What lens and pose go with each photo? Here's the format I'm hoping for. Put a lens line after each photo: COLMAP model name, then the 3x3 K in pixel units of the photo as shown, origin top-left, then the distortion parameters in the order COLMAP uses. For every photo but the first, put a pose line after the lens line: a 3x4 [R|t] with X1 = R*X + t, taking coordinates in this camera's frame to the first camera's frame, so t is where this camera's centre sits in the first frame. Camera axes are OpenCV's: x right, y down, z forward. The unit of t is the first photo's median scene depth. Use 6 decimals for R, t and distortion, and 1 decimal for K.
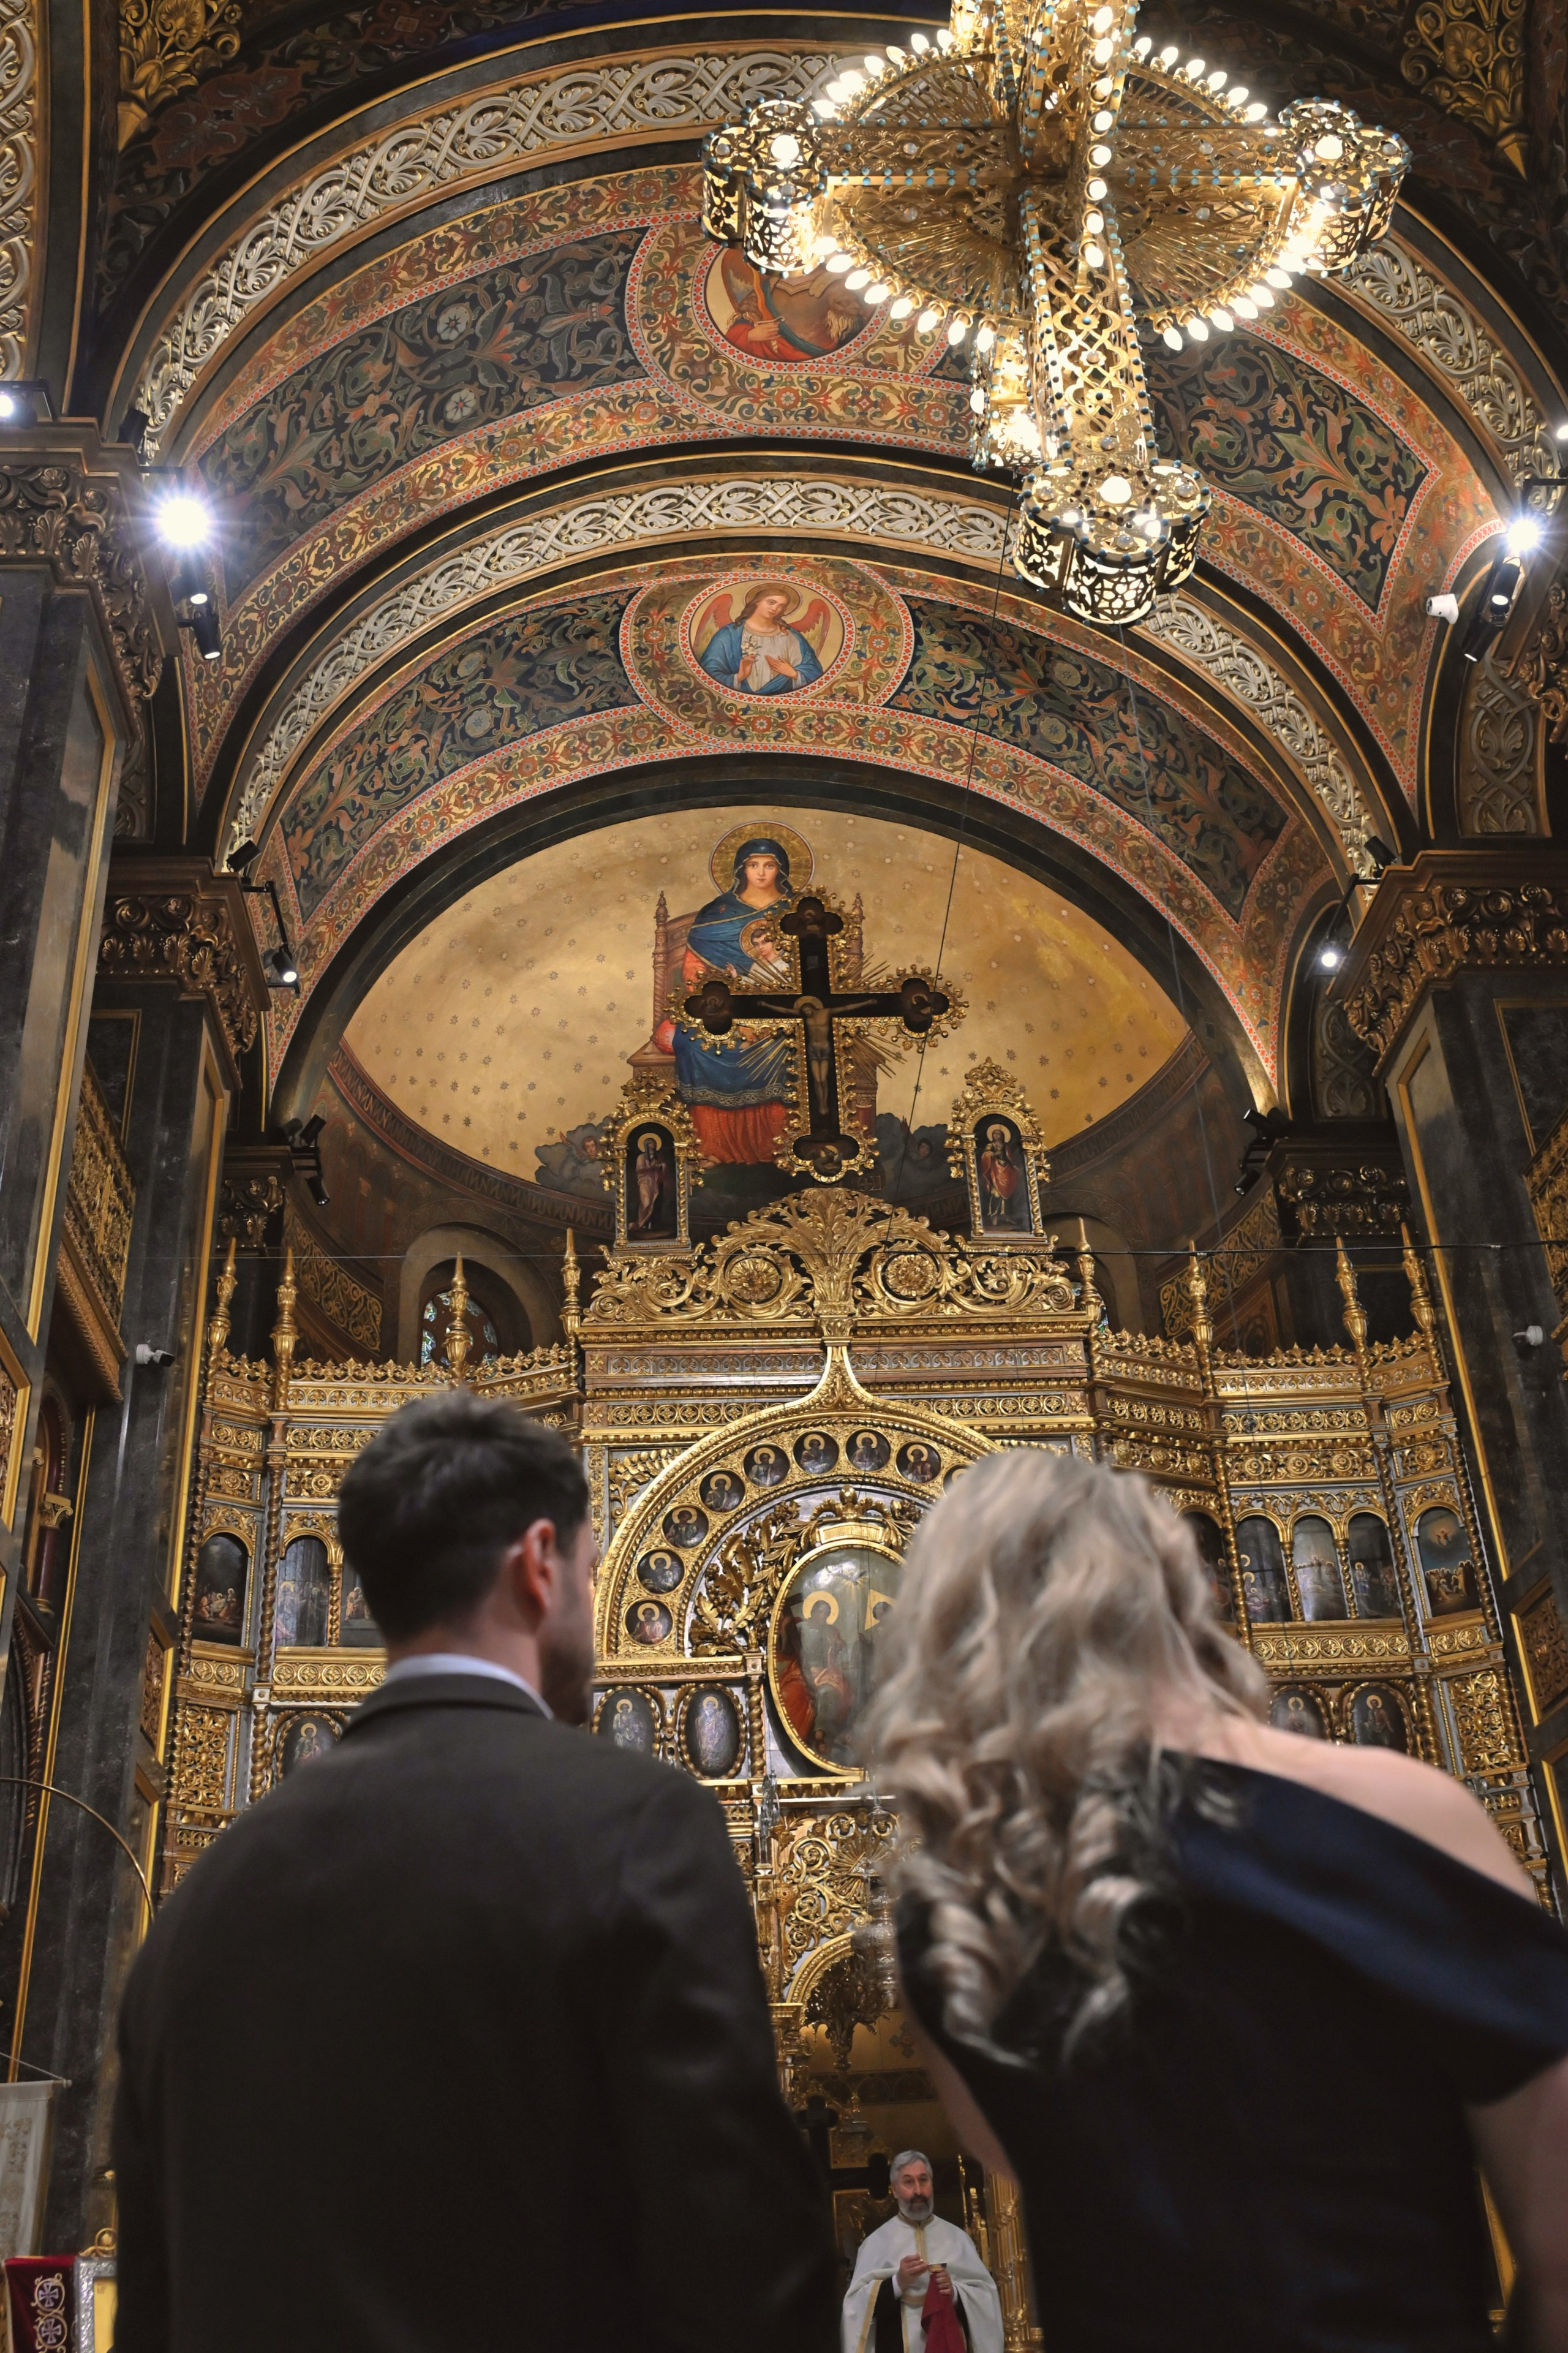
lens RADIAL K [[2302.9, 0, 774.4], [0, 2302.9, 1172.6], [0, 0, 1]] dist [-0.002181, 0.000000]
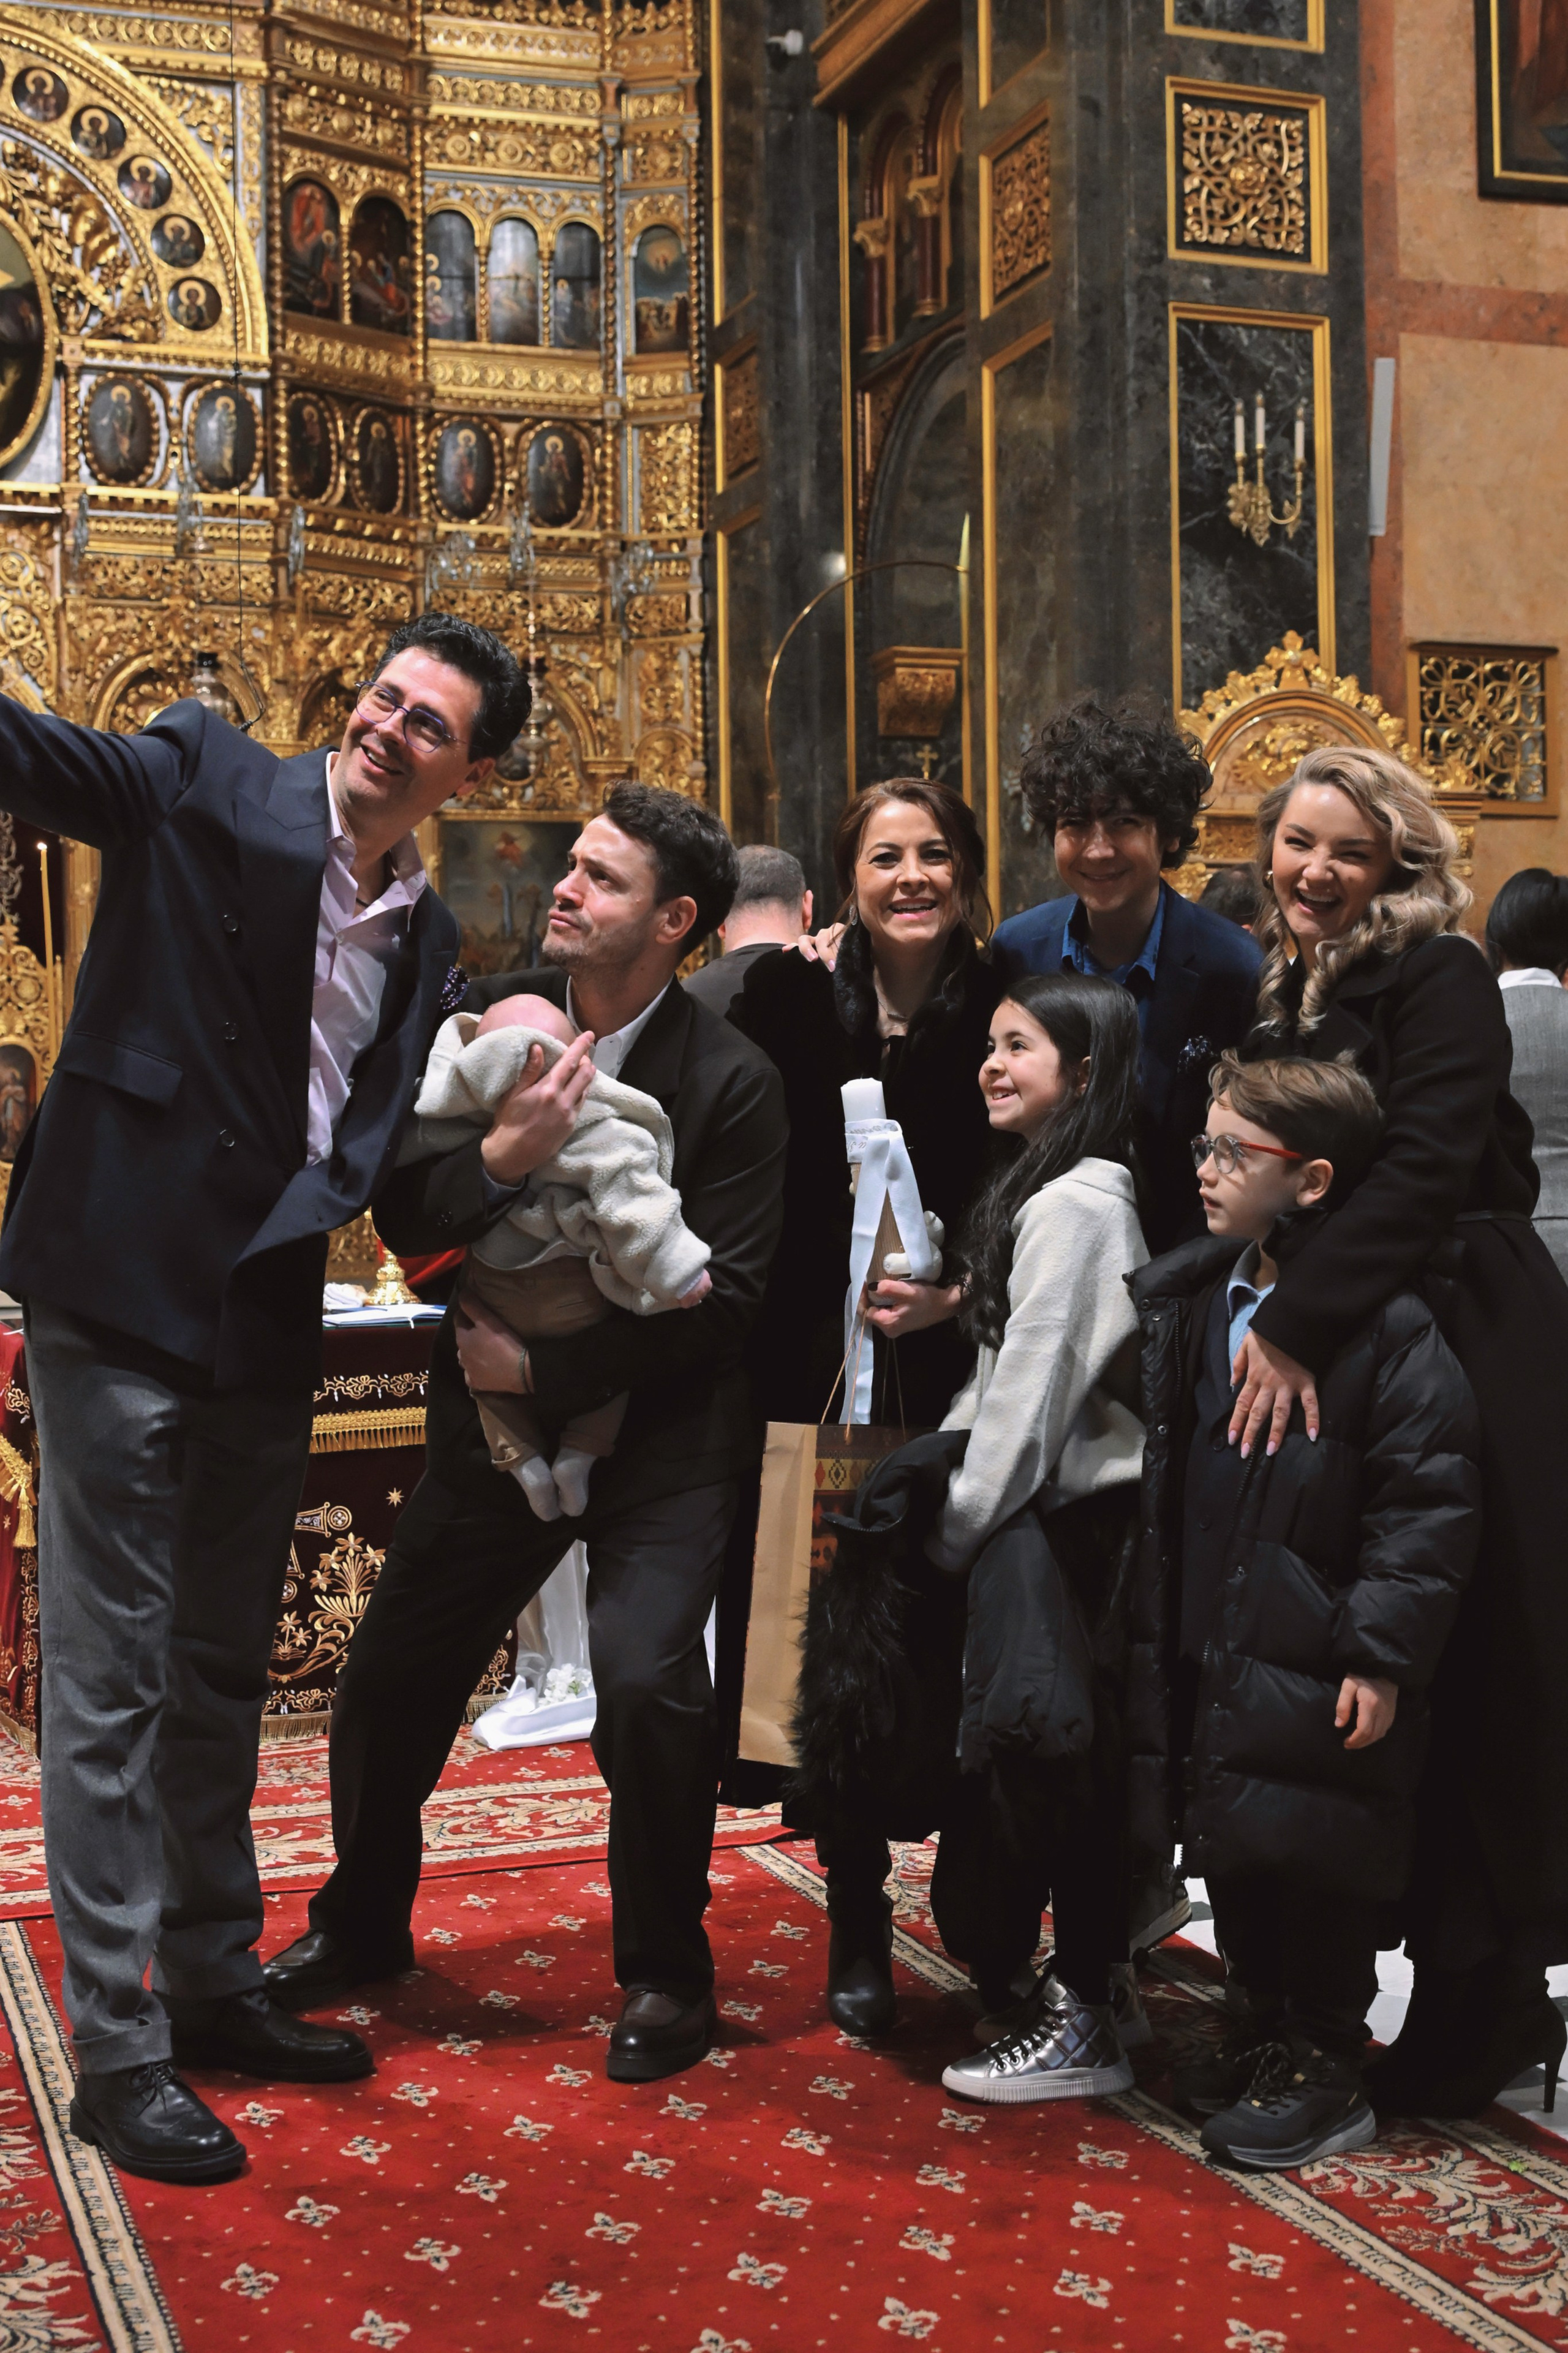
lens RADIAL K [[2887.5, 0, 779.8], [0, 2887.5, 1173.7], [0, 0, 1]] dist [-0.004688, 0.000000]
pose [[0.951377, 0.026438, 0.306892, 0.008609], [-0.172484, 0.871187, 0.459655, -0.051328], [-0.255208, -0.490239, 0.833388, -0.087442]]
